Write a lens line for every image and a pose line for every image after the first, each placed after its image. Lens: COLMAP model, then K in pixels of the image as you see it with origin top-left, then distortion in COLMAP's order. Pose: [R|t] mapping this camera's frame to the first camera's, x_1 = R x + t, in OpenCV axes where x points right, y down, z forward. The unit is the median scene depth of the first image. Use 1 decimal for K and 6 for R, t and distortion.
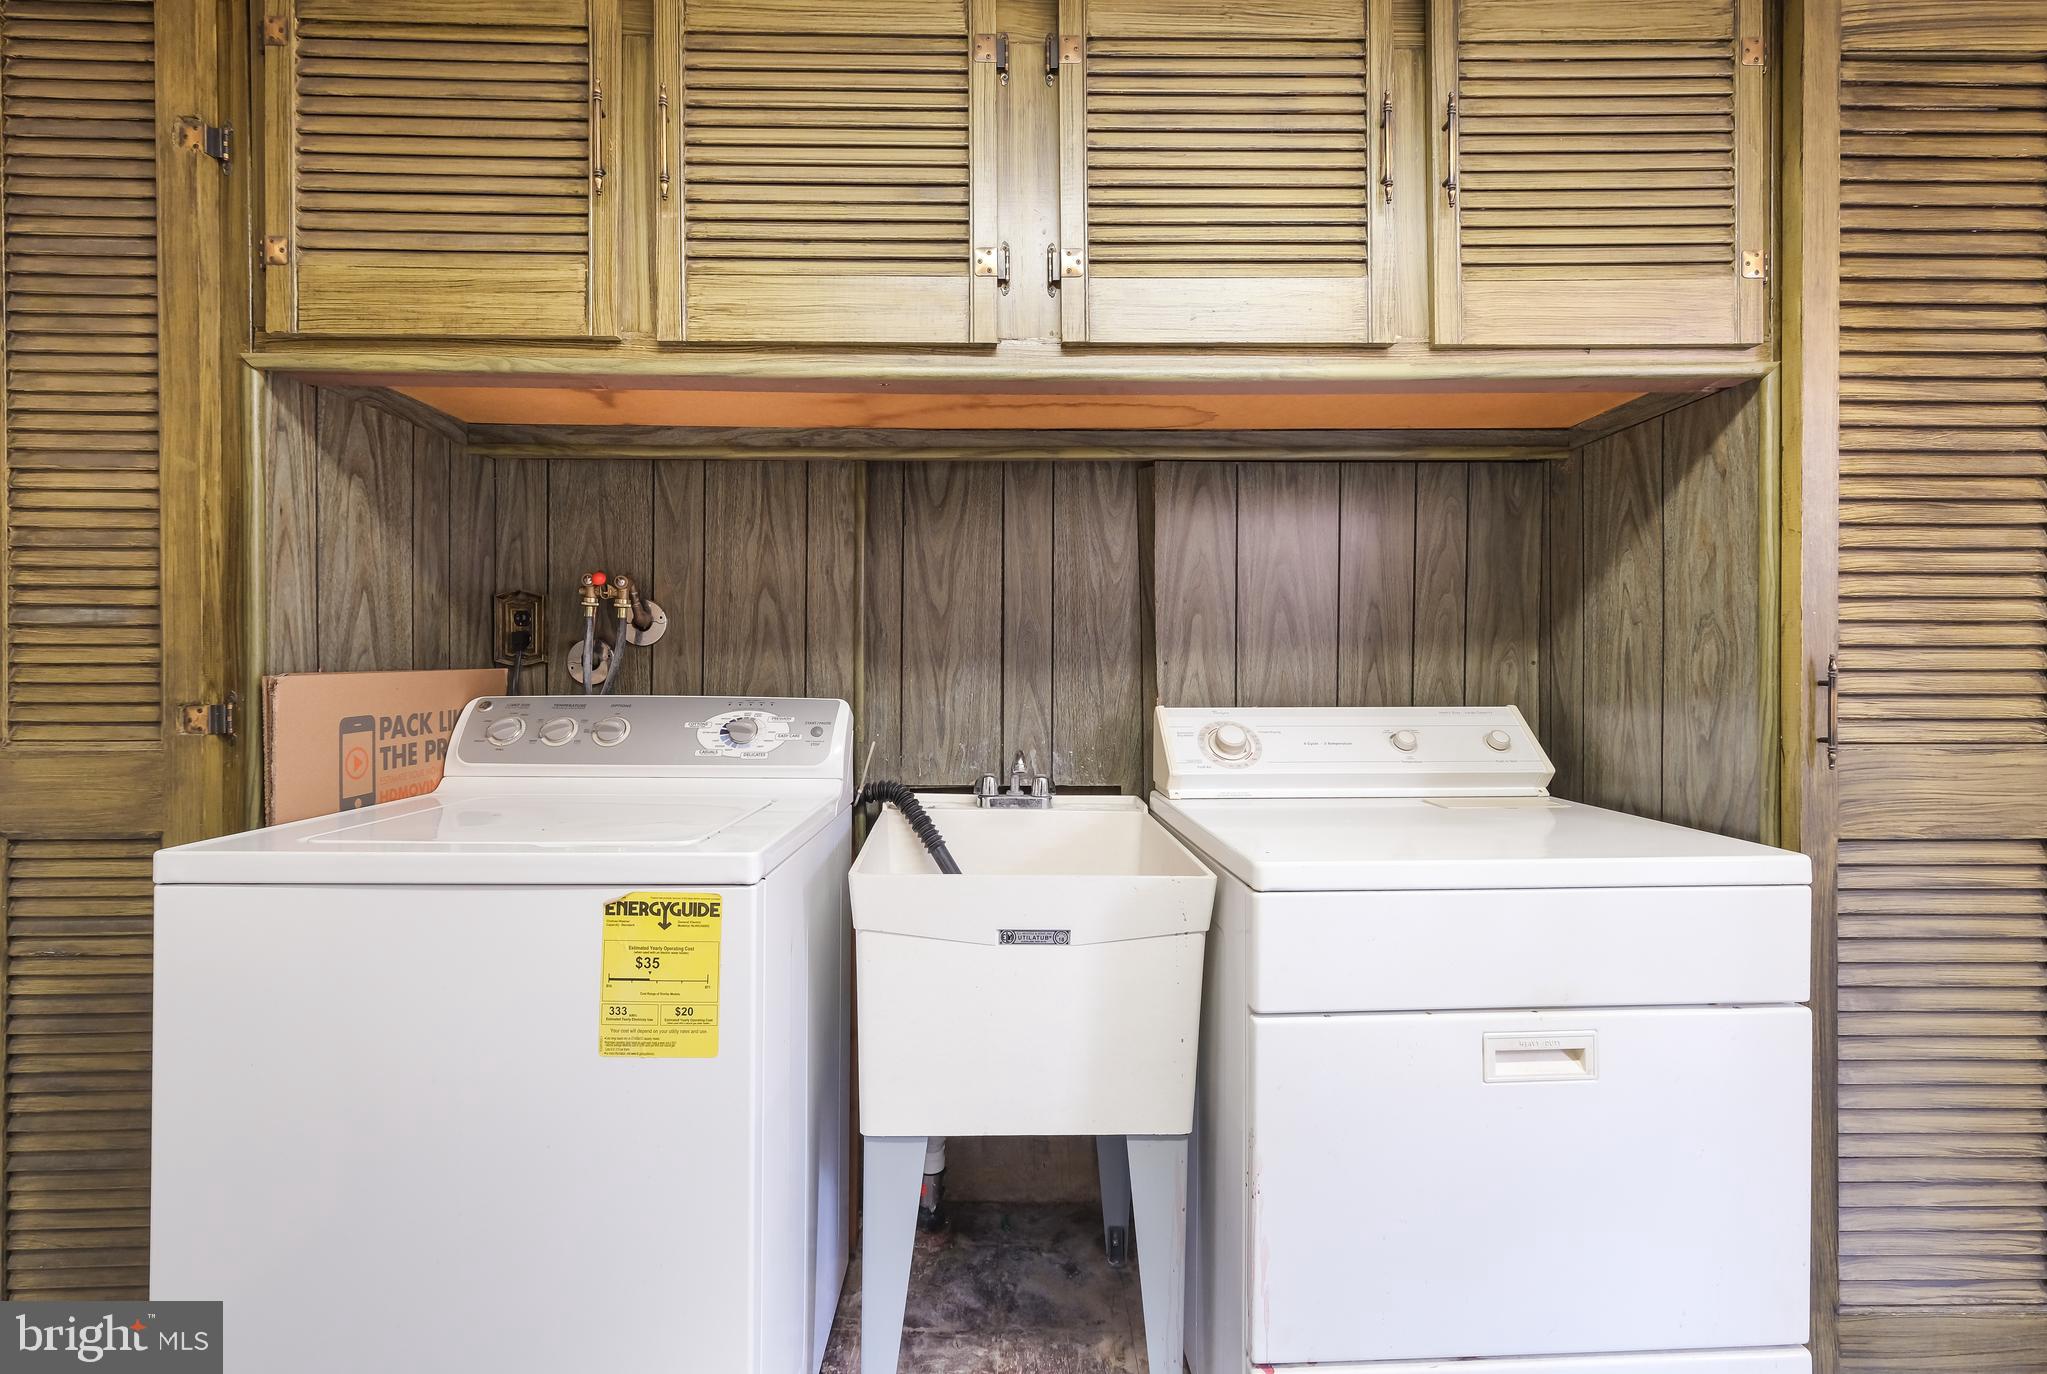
lens RADIAL K [[894.7, 0, 1024.5], [0, 894.7, 667.0], [0, 0, 1]] dist [0.004191, 0.000181]
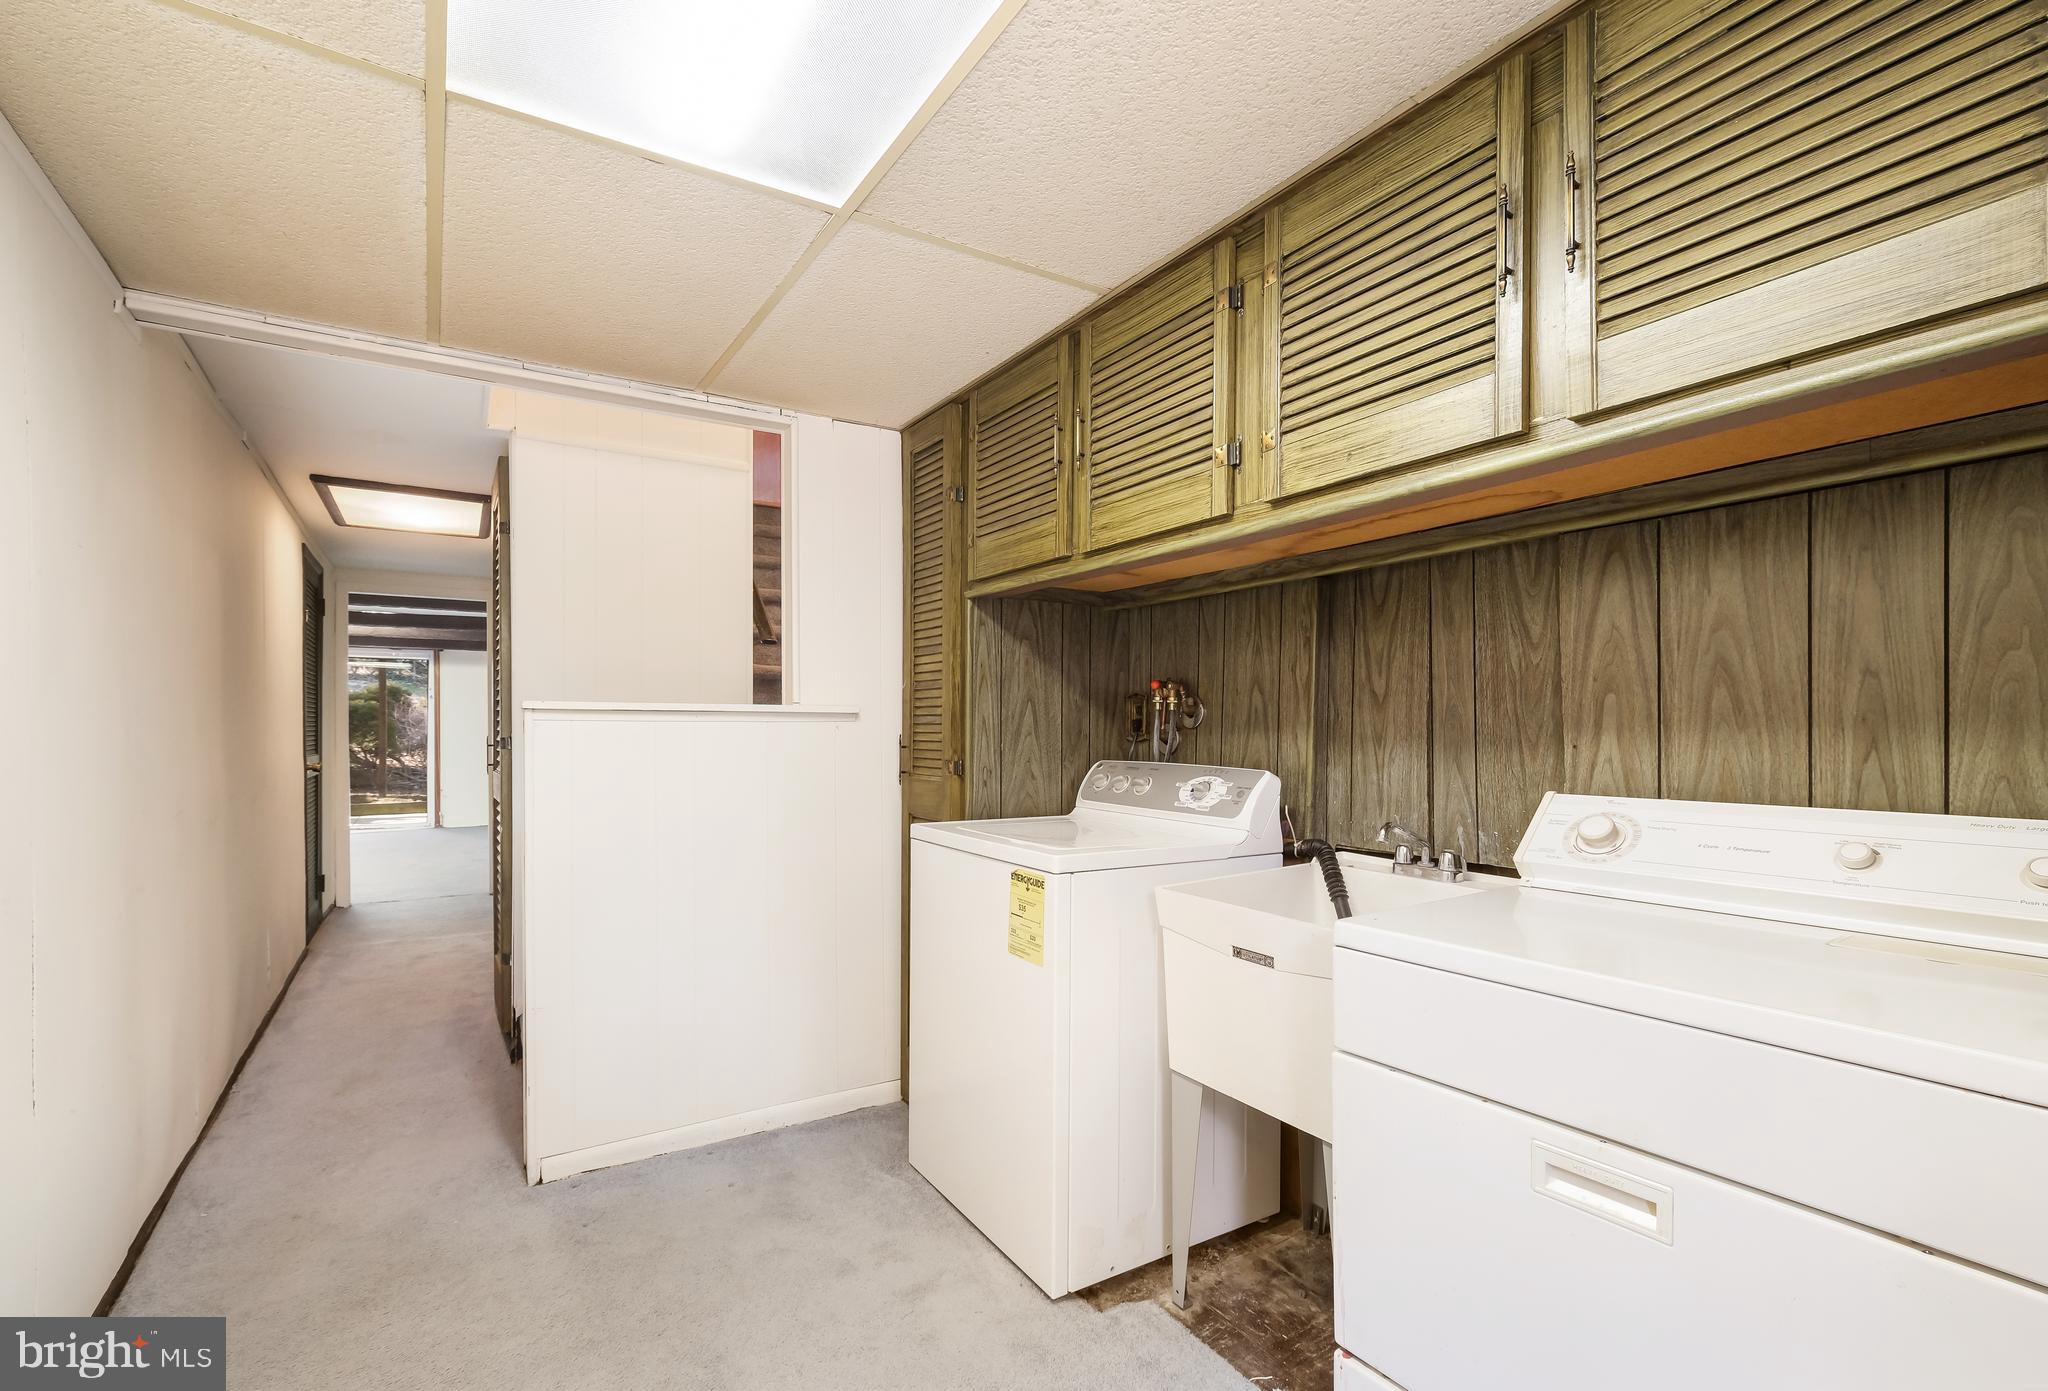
lens RADIAL K [[896.0, 0, 1028.1], [0, 896.0, 725.6], [0, 0, 1]] dist [0.001244, 0.000259]
pose [[0.534722, -0.003050, -0.845022, 0.647793], [-0.001701, 0.999988, -0.004686, -0.021187], [0.845026, 0.003943, 0.534710, 0.011033]]
